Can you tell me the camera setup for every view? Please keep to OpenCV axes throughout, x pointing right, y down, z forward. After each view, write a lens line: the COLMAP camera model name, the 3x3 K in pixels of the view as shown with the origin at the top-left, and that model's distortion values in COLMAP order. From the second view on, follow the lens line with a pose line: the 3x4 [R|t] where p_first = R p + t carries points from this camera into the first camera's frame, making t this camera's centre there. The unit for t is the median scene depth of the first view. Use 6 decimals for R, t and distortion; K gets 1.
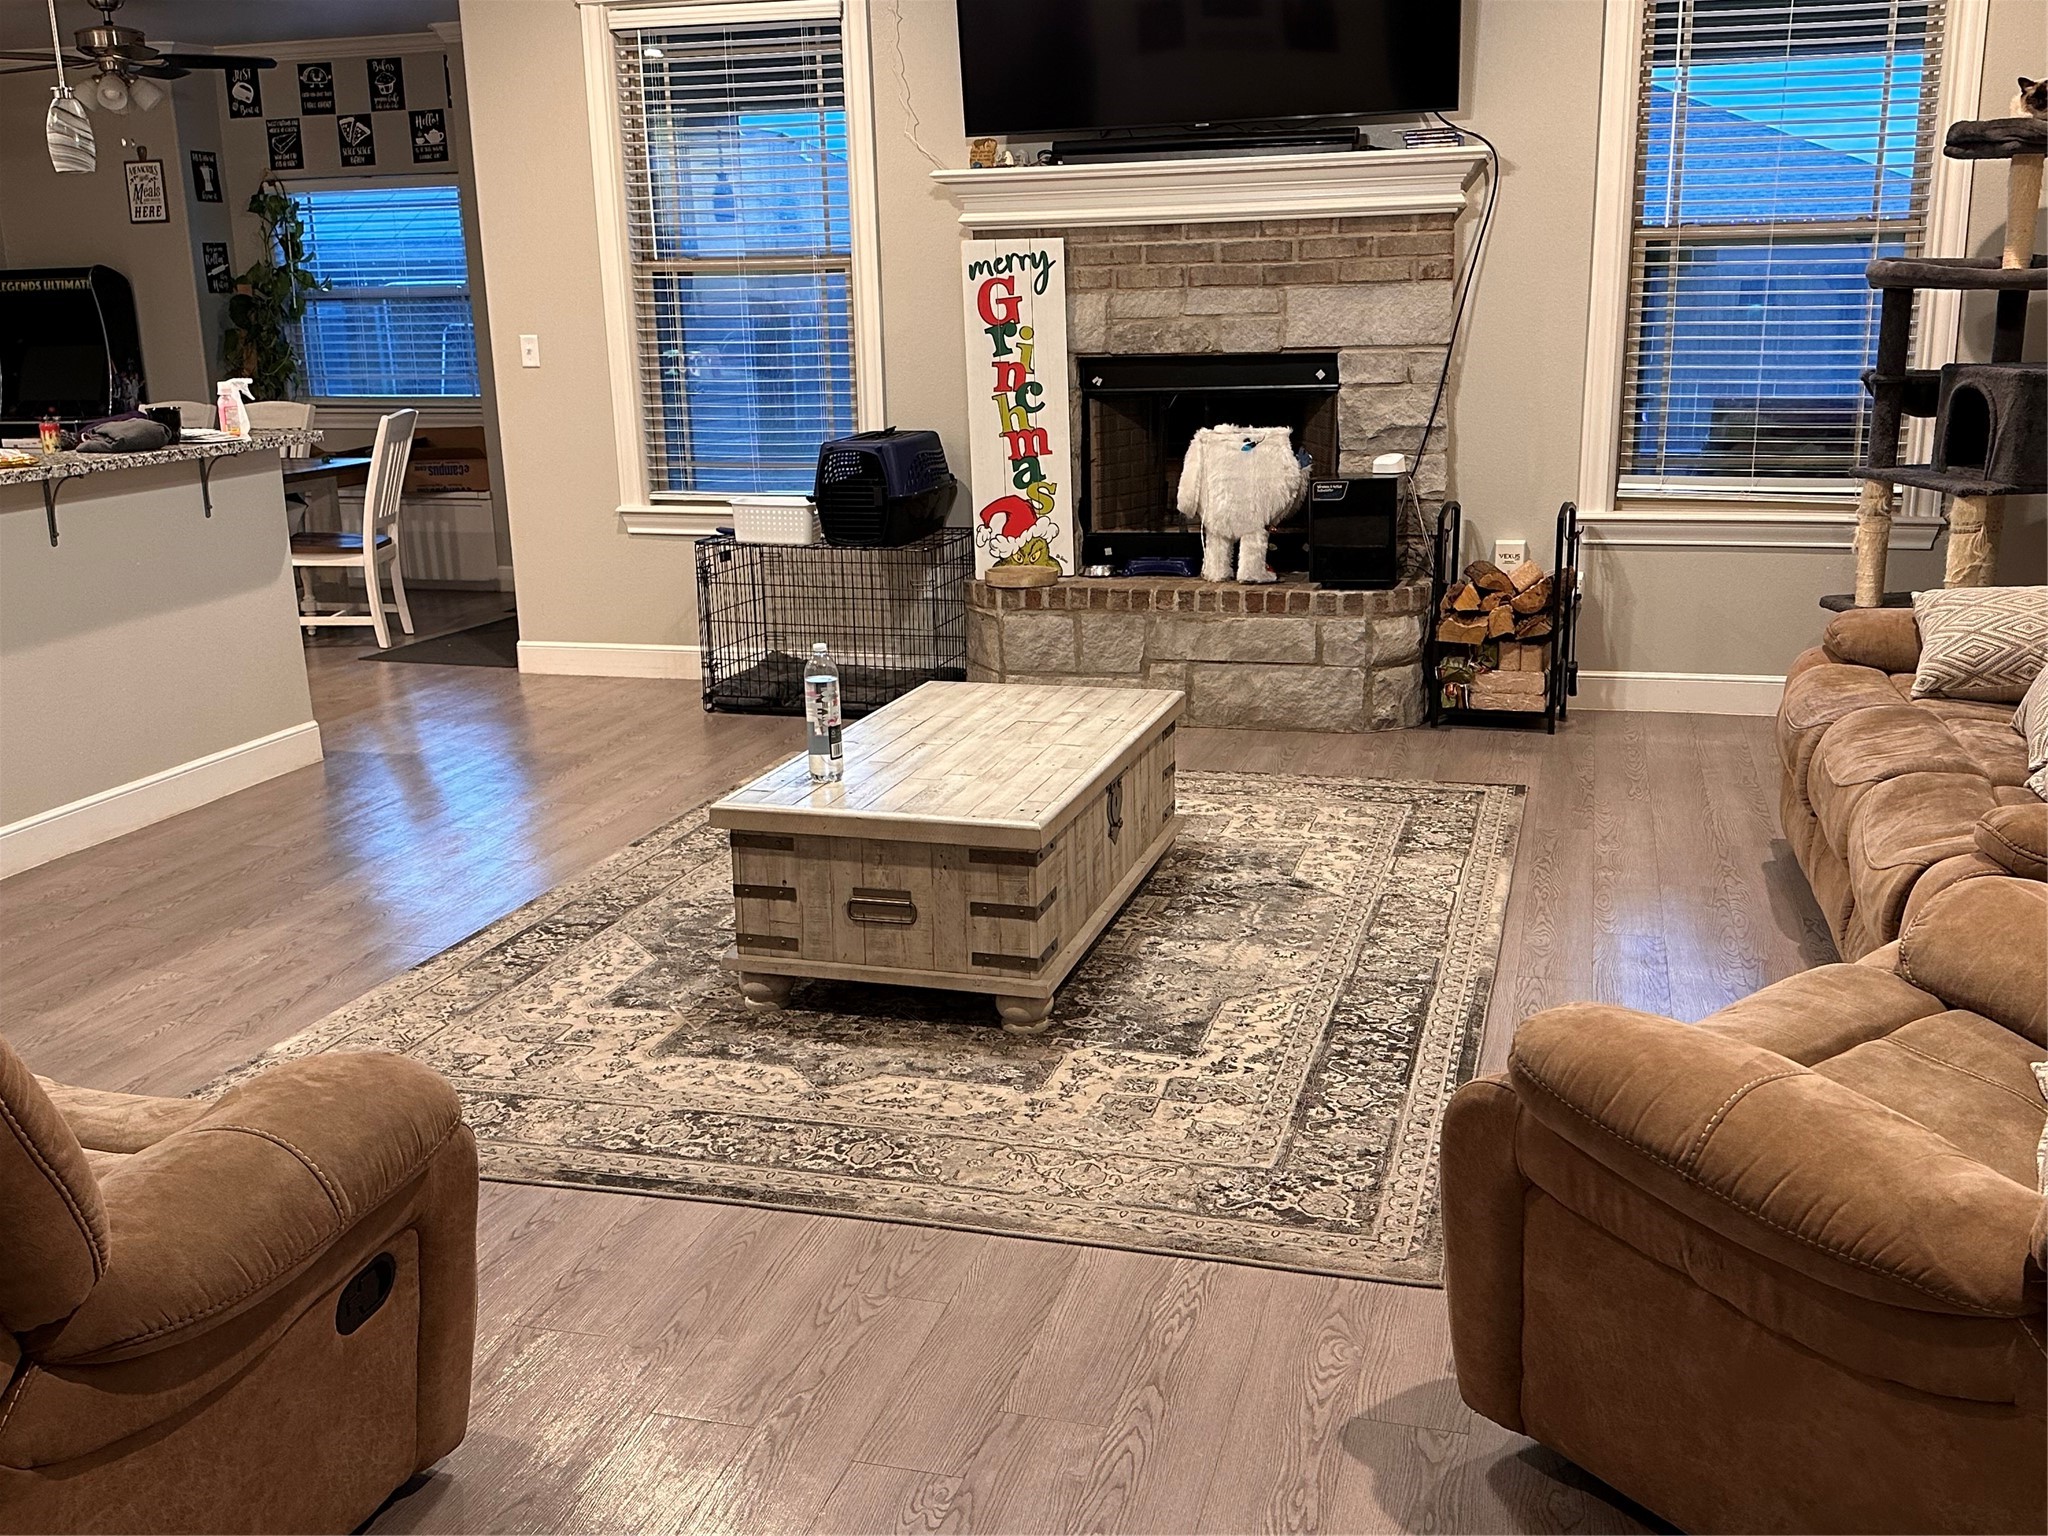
lens RADIAL K [[1914.2, 0, 1024.0], [0, 1914.2, 768.0], [0, 0, 1]] dist [0.173620, -0.329007]
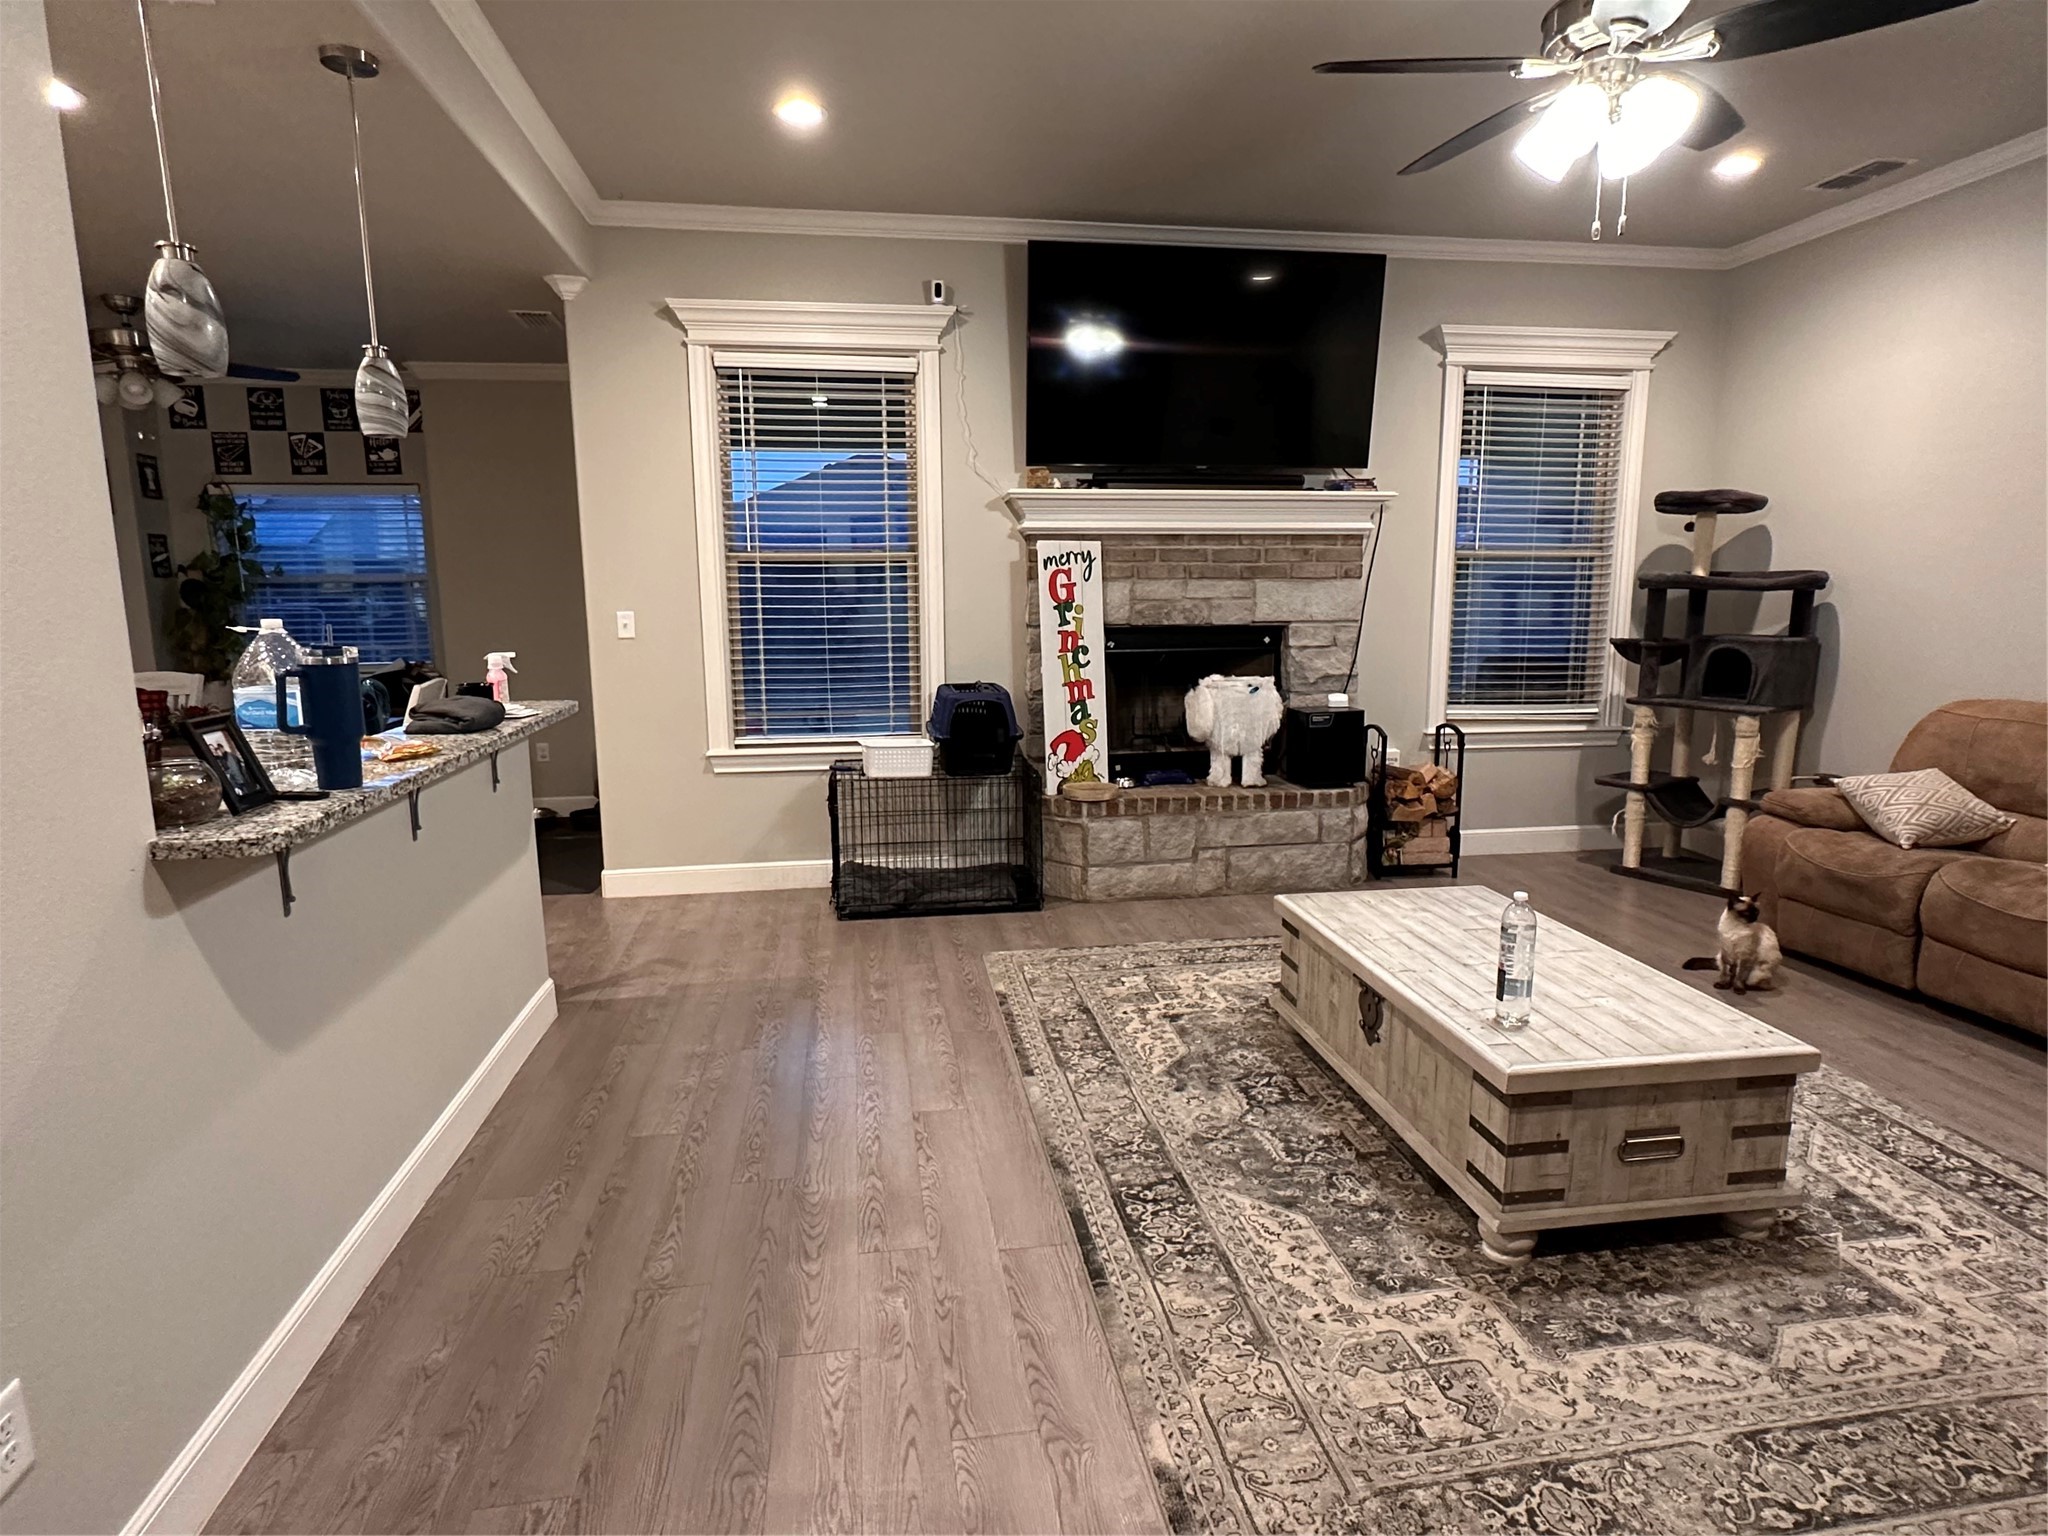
lens RADIAL K [[1114.9, 0, 1024.8], [0, 1114.9, 760.1], [0, 0, 1]] dist [-0.002004, -0.000338]
pose [[0.903905, -0.049783, 0.424826, -0.369451], [0.089090, 0.993334, -0.073154, -0.071000], [-0.418352, 0.103971, 0.902314, 0.340554]]
